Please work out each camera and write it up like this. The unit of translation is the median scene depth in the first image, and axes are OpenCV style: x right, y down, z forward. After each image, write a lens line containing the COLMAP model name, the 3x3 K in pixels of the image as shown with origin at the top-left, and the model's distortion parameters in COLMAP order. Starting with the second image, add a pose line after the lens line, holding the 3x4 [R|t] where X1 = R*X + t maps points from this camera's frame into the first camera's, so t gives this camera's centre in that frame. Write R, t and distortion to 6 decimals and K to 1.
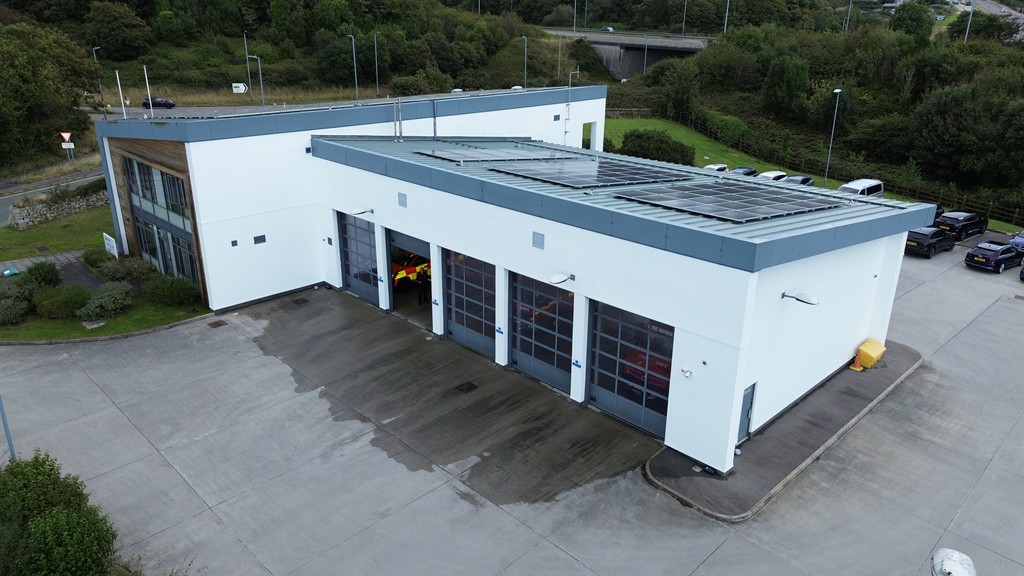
lens RADIAL K [[723.6, 0, 511.6], [0, 723.6, 287.4], [0, 0, 1]] dist [0.066219, -0.058496]
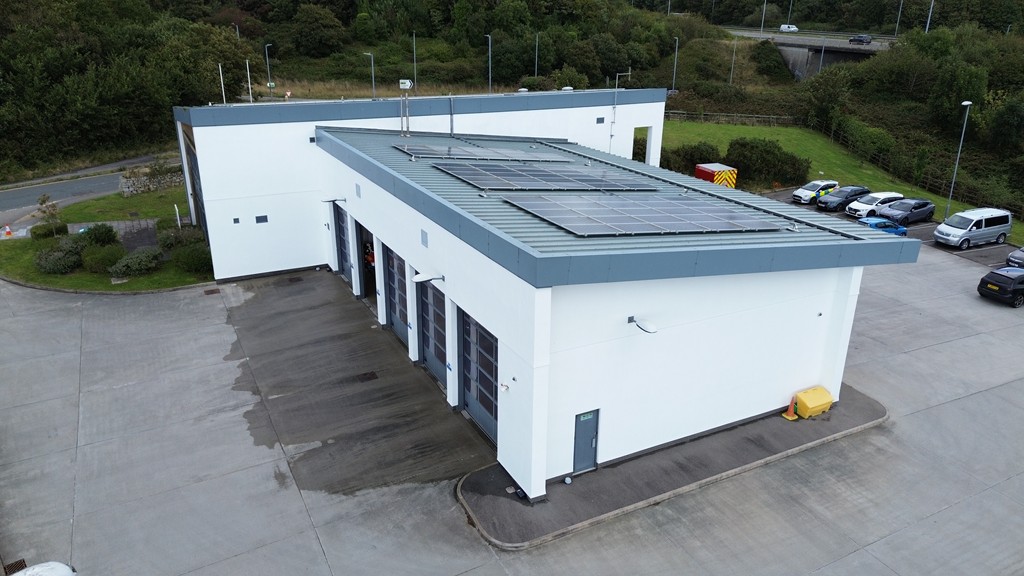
lens RADIAL K [[723.6, 0, 512.0], [0, 723.6, 287.1], [0, 0, 1]] dist [0.066219, -0.058496]
pose [[0.956611, 0.103464, -0.272379, 0.332308], [-0.103929, 0.994503, 0.012759, -0.018339], [0.272202, 0.016102, 0.962105, 0.056342]]
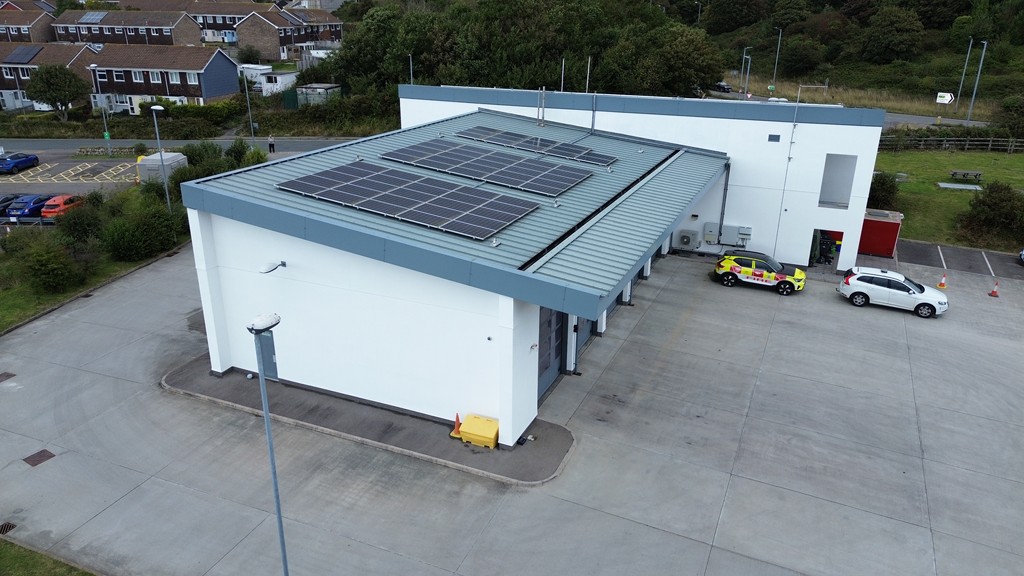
lens RADIAL K [[723.6, 0, 512.2], [0, 723.6, 287.3], [0, 0, 1]] dist [0.066219, -0.058496]
pose [[0.363544, 0.325606, -0.872821, 1.033070], [-0.333193, 0.920398, 0.204574, -0.208929], [0.869953, 0.216446, 0.443095, 0.576296]]
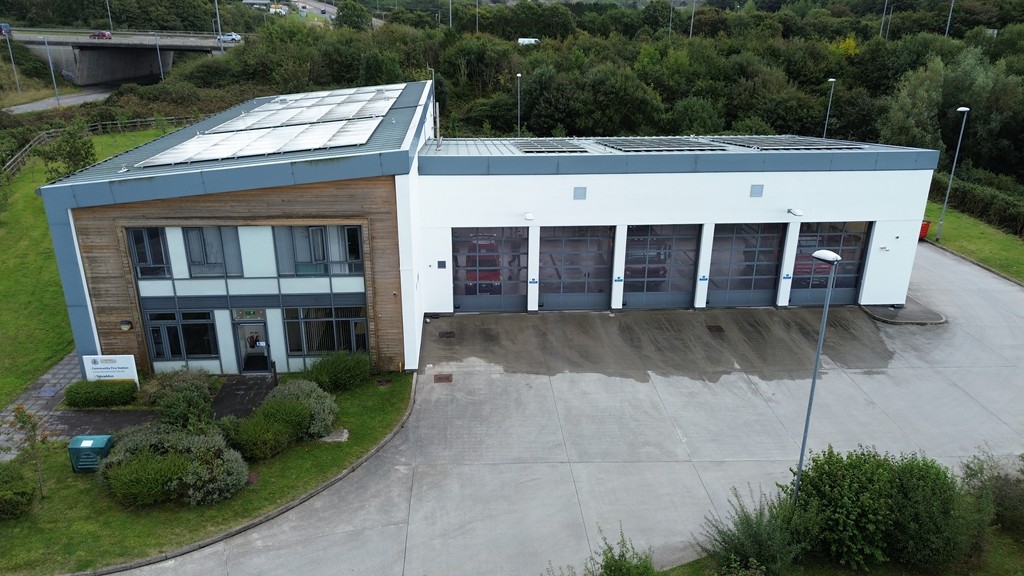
lens RADIAL K [[723.6, 0, 511.0], [0, 723.6, 287.9], [0, 0, 1]] dist [0.066219, -0.058496]
pose [[0.649035, -0.272577, 0.710250, -0.922363], [0.267923, 0.955692, 0.121941, -0.133824], [-0.712019, 0.111149, 0.693307, 0.337169]]
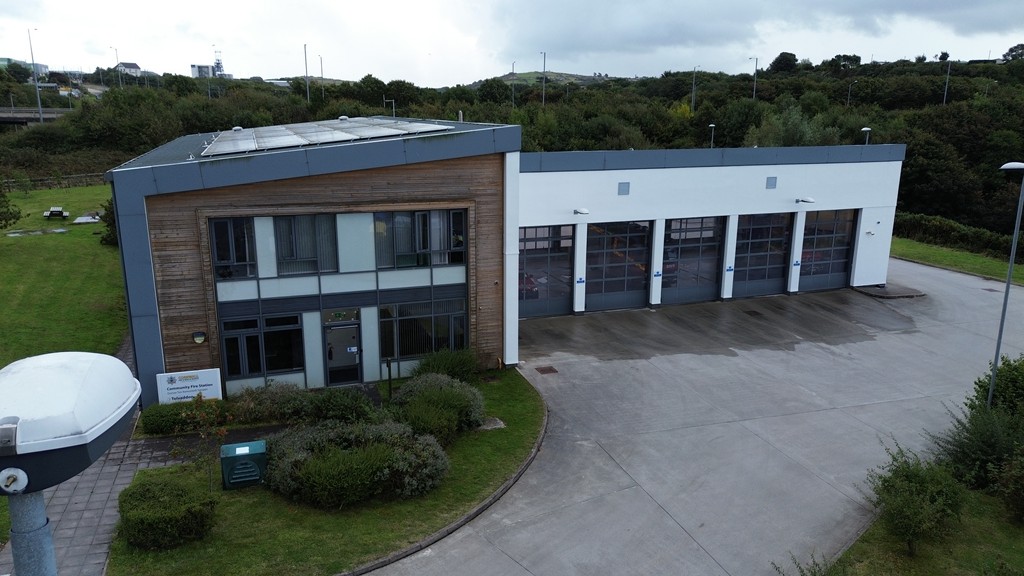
lens RADIAL K [[723.6, 0, 510.5], [0, 723.6, 287.8], [0, 0, 1]] dist [0.066219, -0.058496]
pose [[0.425333, -0.224360, 0.876786, -1.102178], [0.319761, 0.943557, 0.086328, -0.119238], [-0.846667, 0.243644, 0.473068, 0.625131]]
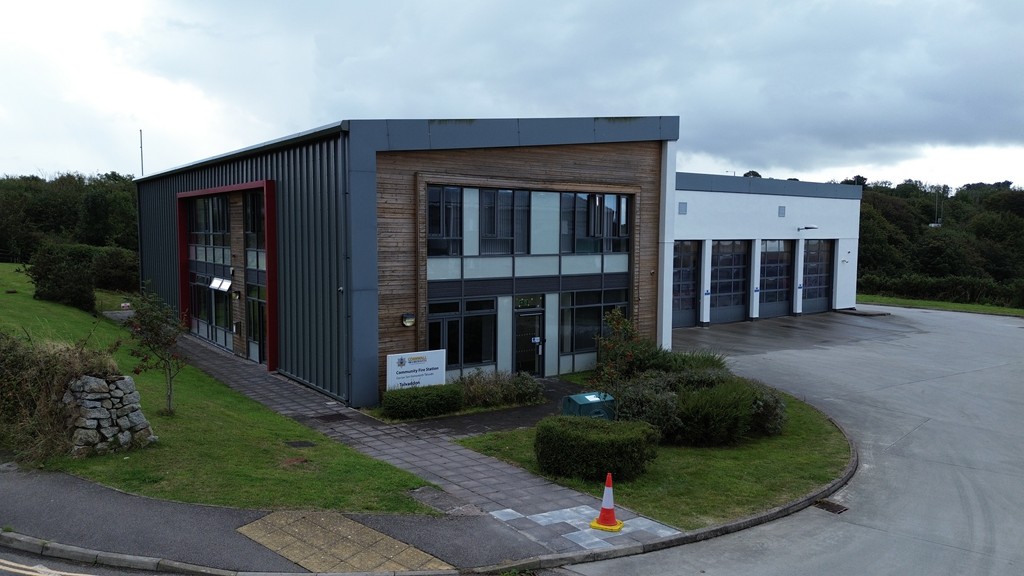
lens RADIAL K [[723.6, 0, 510.2], [0, 723.6, 283.0], [0, 0, 1]] dist [0.066219, -0.058496]
pose [[0.141678, -0.080611, 0.986625, -1.211324], [0.344702, 0.938319, 0.027166, -0.125295], [-0.927959, 0.336243, 0.160726, 1.026339]]
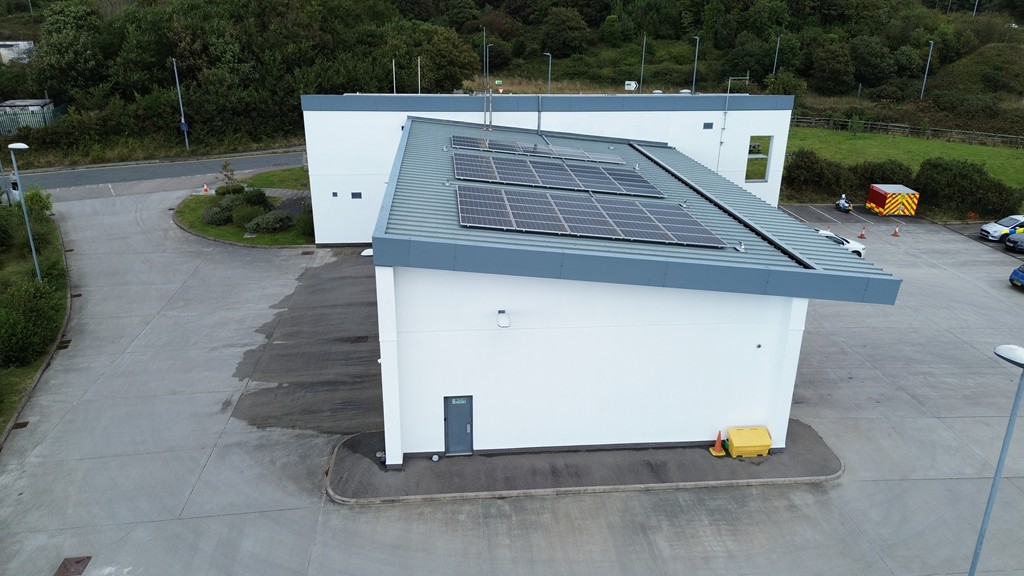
lens RADIAL K [[723.6, 0, 512.2], [0, 723.6, 287.1], [0, 0, 1]] dist [0.066219, -0.058496]
pose [[0.774701, 0.222936, -0.591725, 0.647892], [-0.226043, 0.971591, 0.070111, -0.063072], [0.590545, 0.079440, 0.803085, 0.184850]]
